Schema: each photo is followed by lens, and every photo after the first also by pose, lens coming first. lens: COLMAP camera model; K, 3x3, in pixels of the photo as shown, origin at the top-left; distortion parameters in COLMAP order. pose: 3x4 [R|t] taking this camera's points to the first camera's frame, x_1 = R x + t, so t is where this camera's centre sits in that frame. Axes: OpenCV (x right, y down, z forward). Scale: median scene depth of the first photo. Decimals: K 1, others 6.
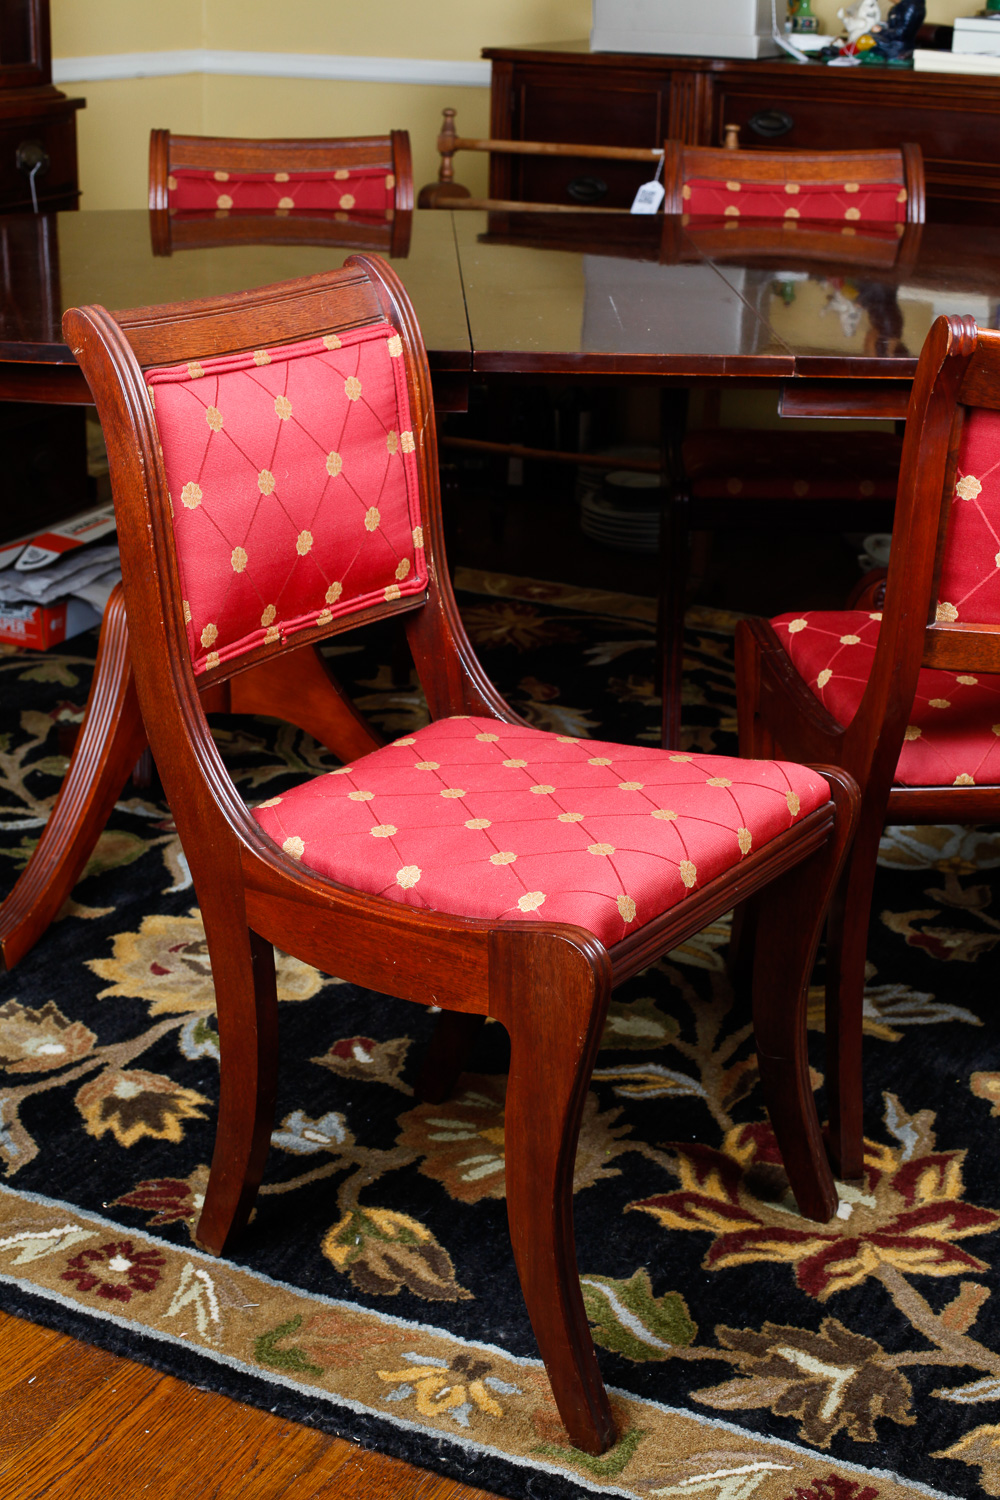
lens RADIAL K [[2171.1, 0, 500.0], [0, 2171.1, 750.0], [0, 0, 1]] dist [-0.138567, 0.070808]
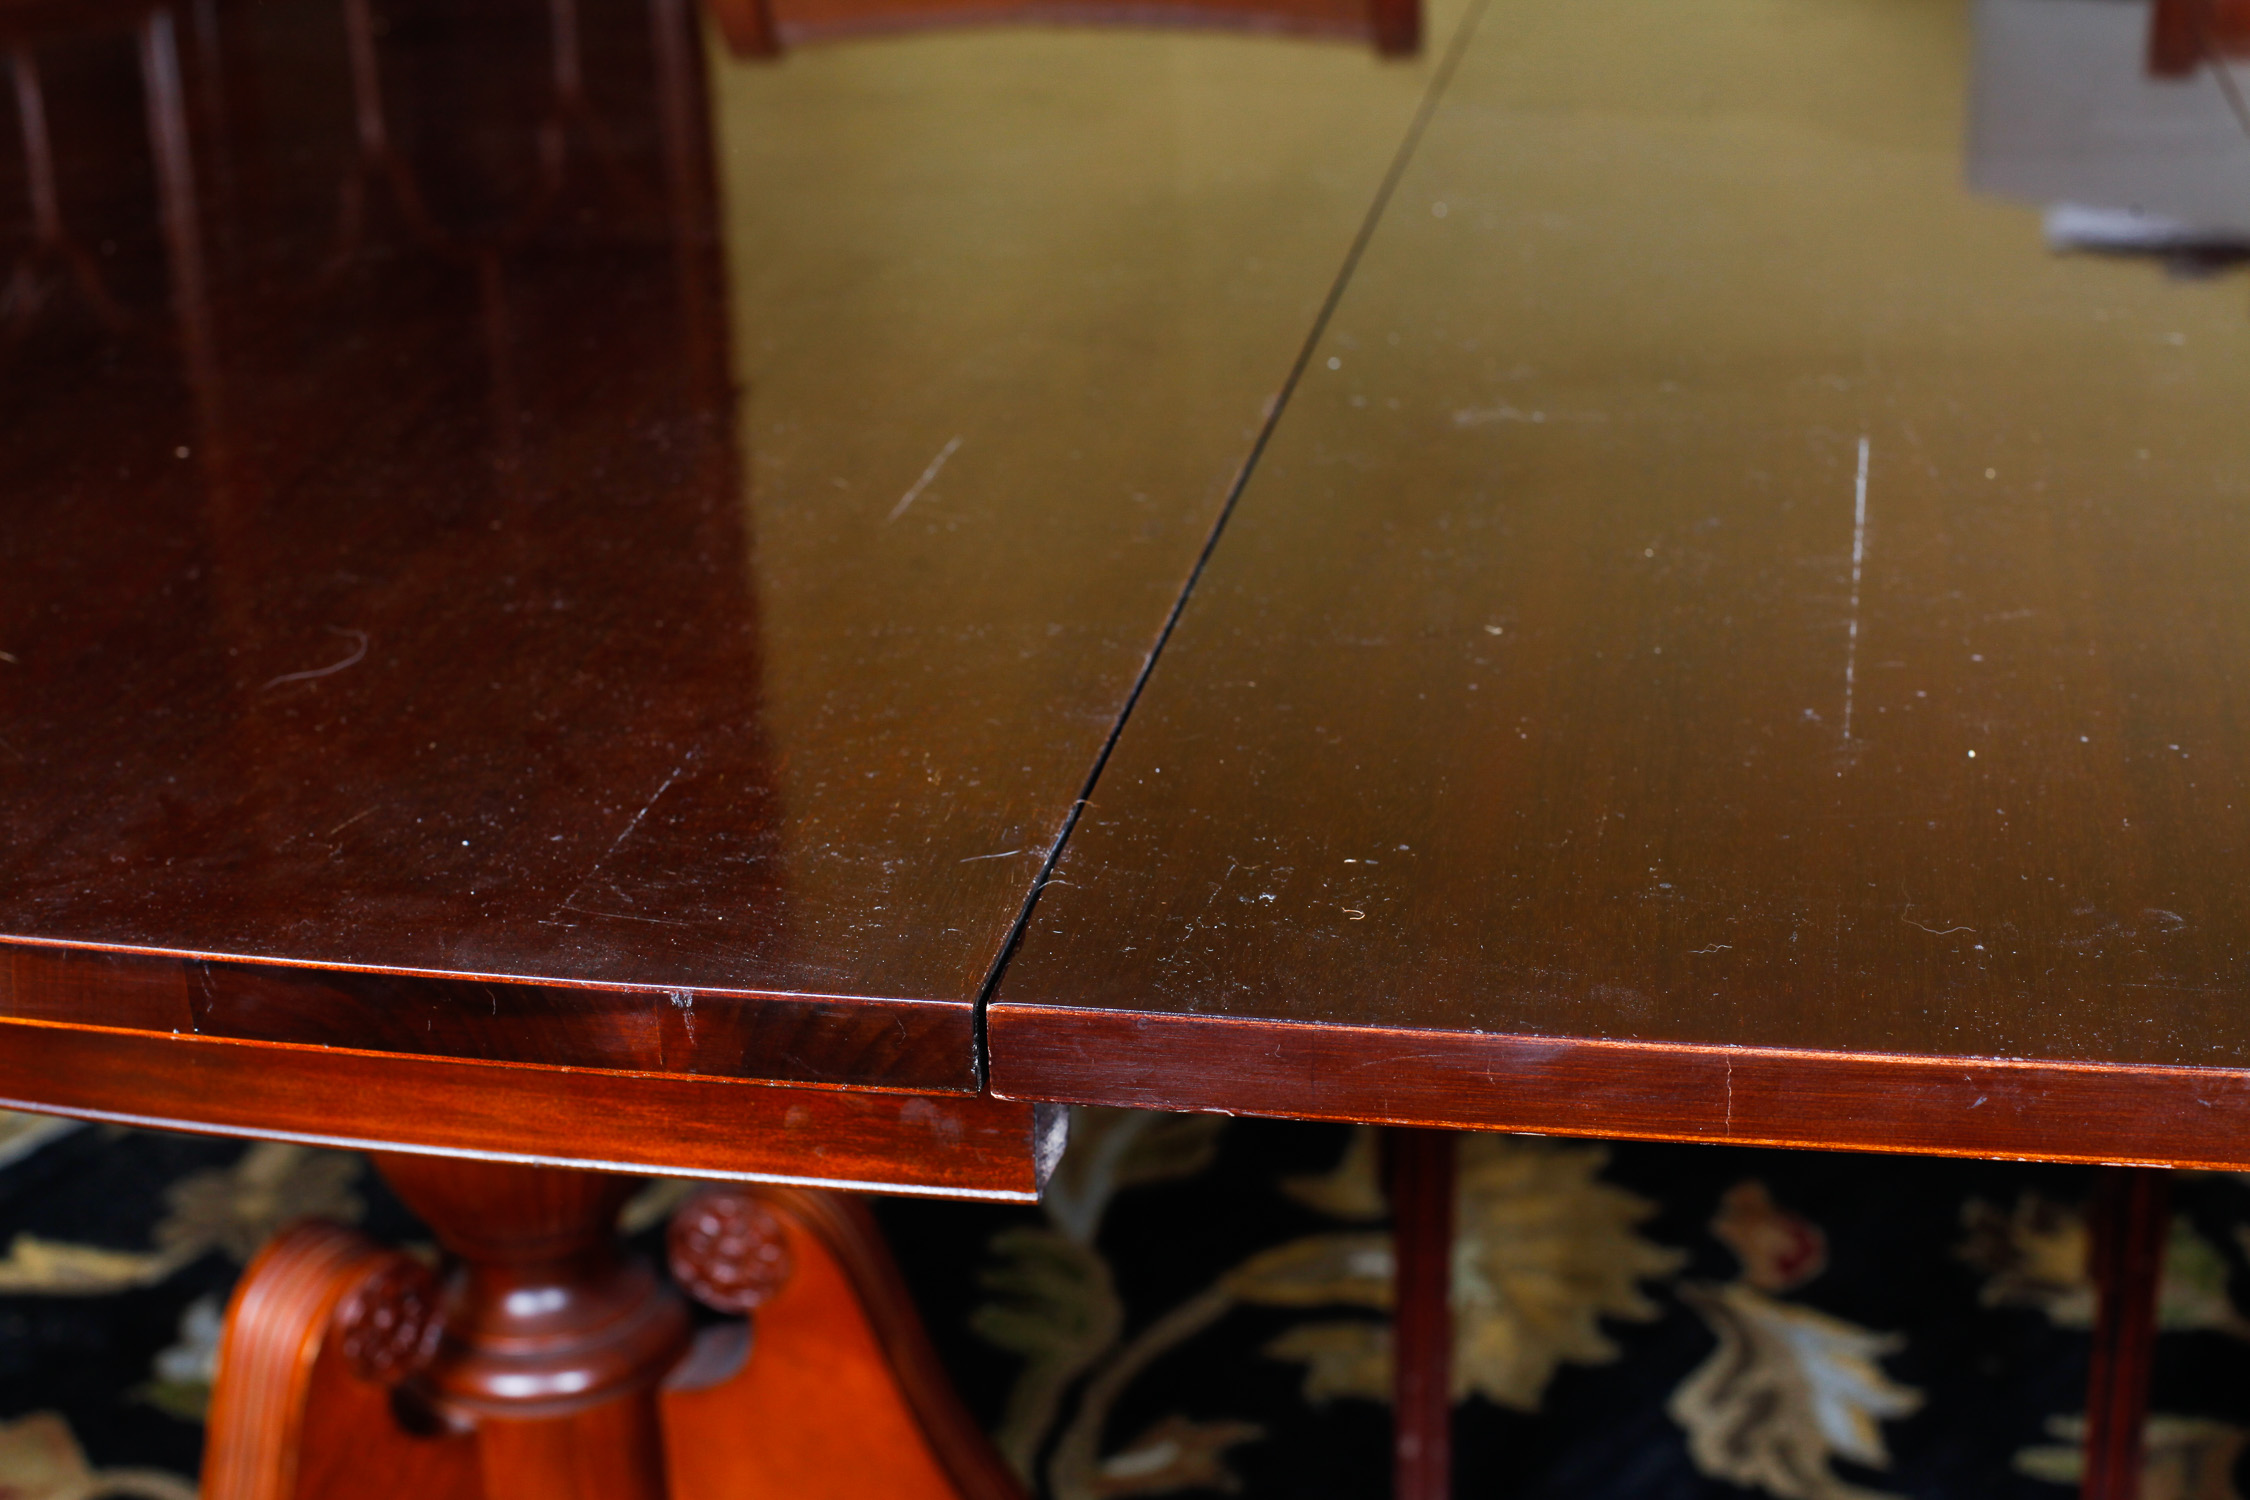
lens RADIAL K [[3428.0, 0, 1125.0], [0, 3428.0, 750.0], [0, 0, 1]] dist [-0.163185, 0.025721]
pose [[0.972427, 0.037944, -0.230100, 0.043801], [-0.028481, 0.998612, 0.044308, -0.141392], [0.231461, -0.036533, 0.972158, 0.446620]]
